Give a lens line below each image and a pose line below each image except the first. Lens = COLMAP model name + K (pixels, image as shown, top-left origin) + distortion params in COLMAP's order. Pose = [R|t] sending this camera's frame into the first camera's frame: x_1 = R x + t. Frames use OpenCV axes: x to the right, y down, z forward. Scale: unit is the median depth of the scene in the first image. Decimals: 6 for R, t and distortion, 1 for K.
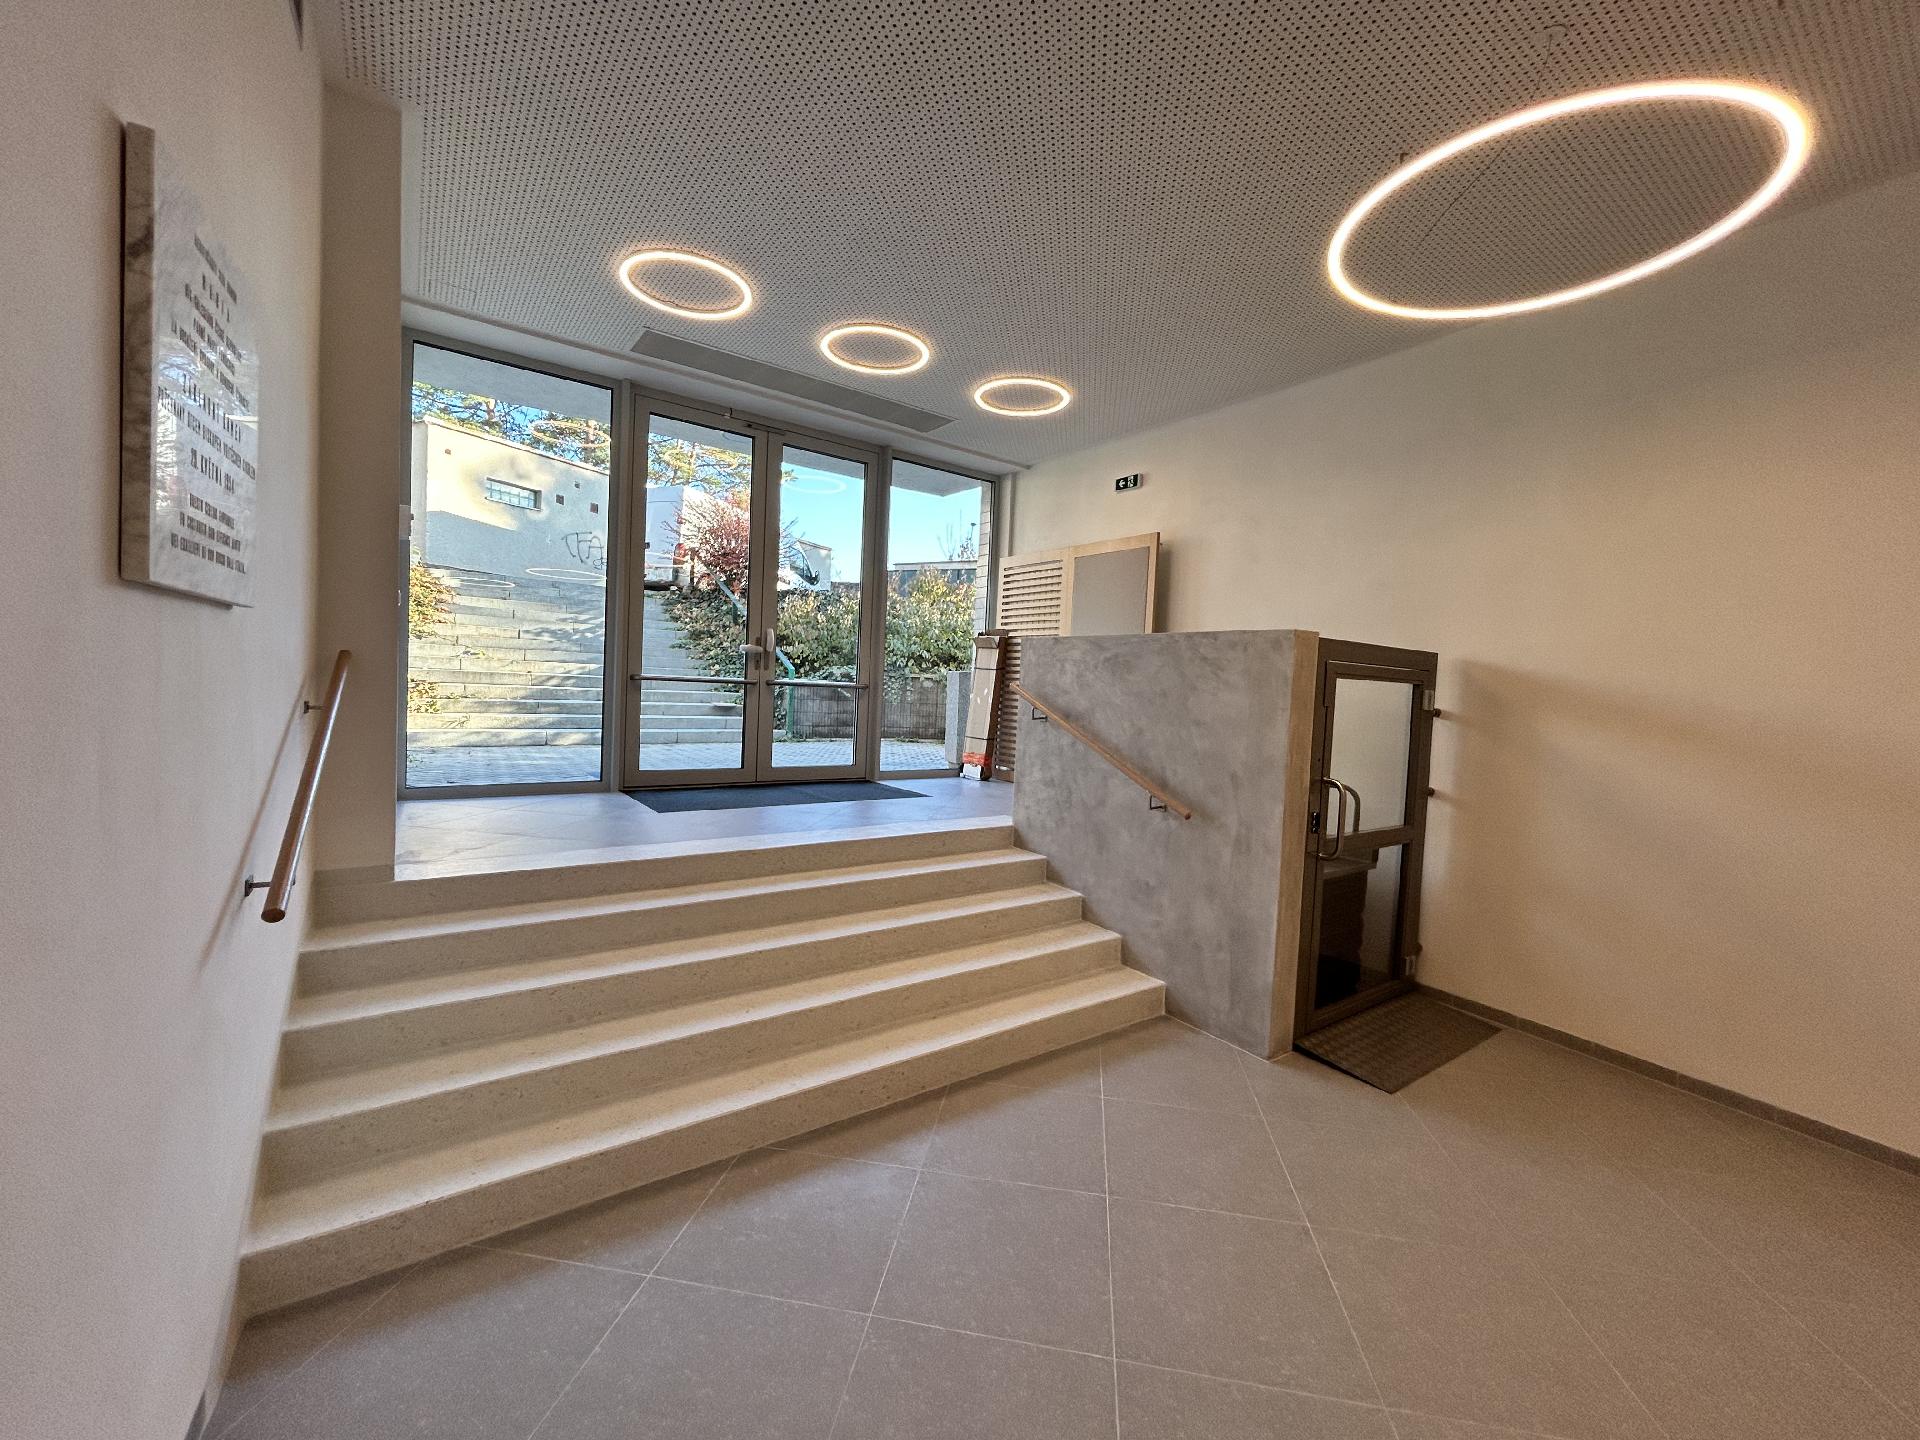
lens RADIAL K [[773.3, 0, 960.0], [0, 773.3, 720.0], [0, 0, 1]] dist [0.000886, -0.000001]
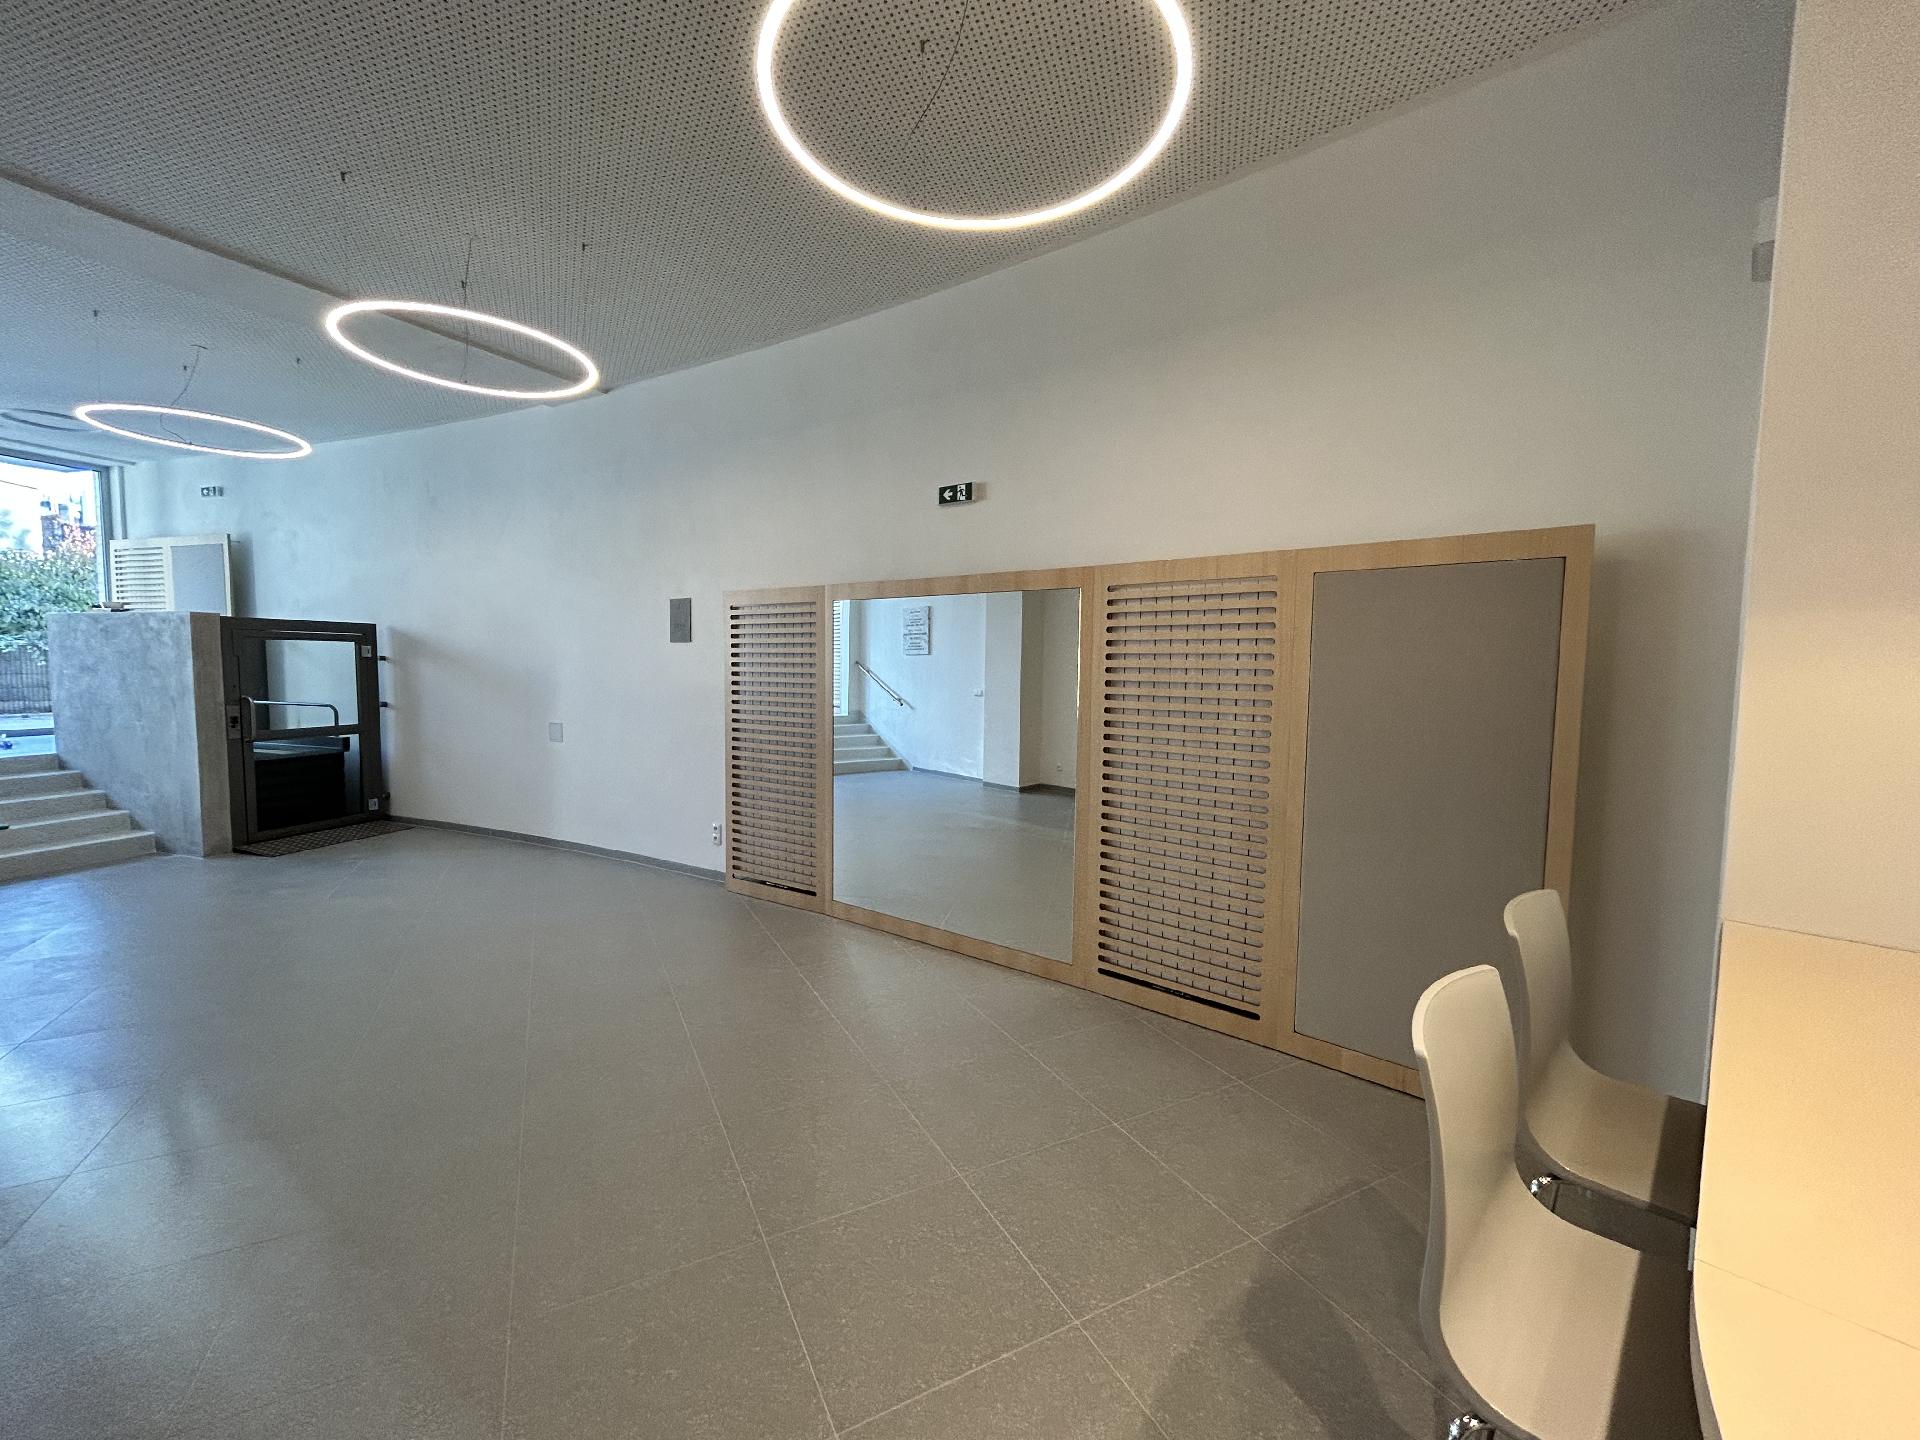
lens RADIAL K [[773.3, 0, 960.0], [0, 773.3, 720.0], [0, 0, 1]] dist [0.000886, -0.000001]
pose [[0.803123, -0.081063, 0.590273, 0.614382], [0.052992, 0.996494, 0.064749, 0.084483], [-0.593452, -0.020721, 0.804603, -1.150161]]
